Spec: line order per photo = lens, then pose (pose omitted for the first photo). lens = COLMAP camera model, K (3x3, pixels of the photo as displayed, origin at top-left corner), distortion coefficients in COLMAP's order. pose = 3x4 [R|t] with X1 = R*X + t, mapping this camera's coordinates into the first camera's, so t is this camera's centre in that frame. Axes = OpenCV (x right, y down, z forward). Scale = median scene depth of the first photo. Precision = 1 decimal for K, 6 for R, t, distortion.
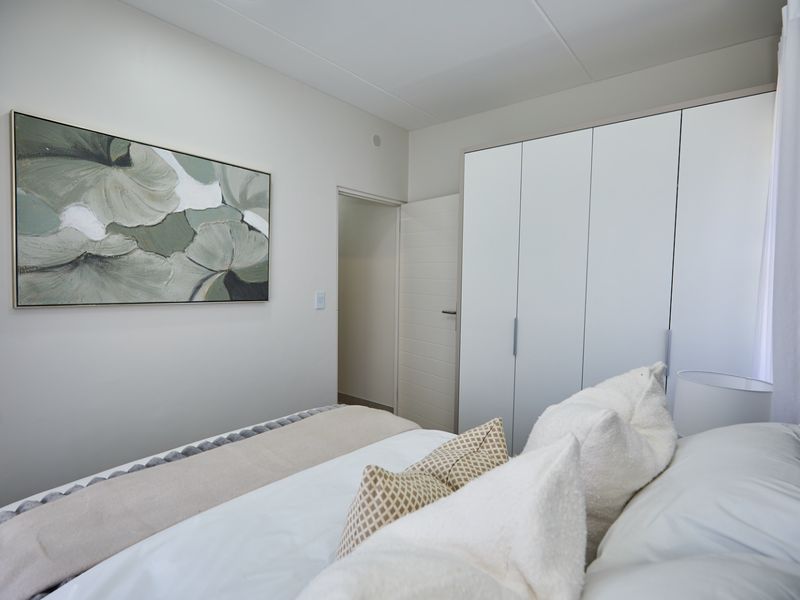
lens RADIAL K [[411.1, 0, 400.0], [0, 411.1, 300.0], [0, 0, 1]] dist [-0.003808, -0.001136]
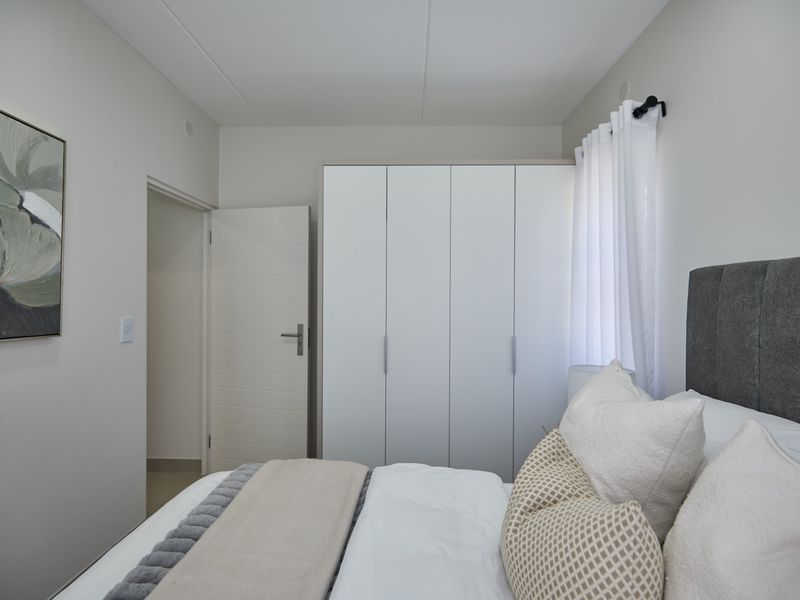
lens RADIAL K [[411.1, 0, 400.0], [0, 411.1, 300.0], [0, 0, 1]] dist [-0.003808, -0.001136]
pose [[0.789078, -0.012453, 0.614167, -0.300001], [0.041191, 0.998617, -0.032674, -0.009811], [-0.612910, 0.051081, 0.788500, 0.169122]]
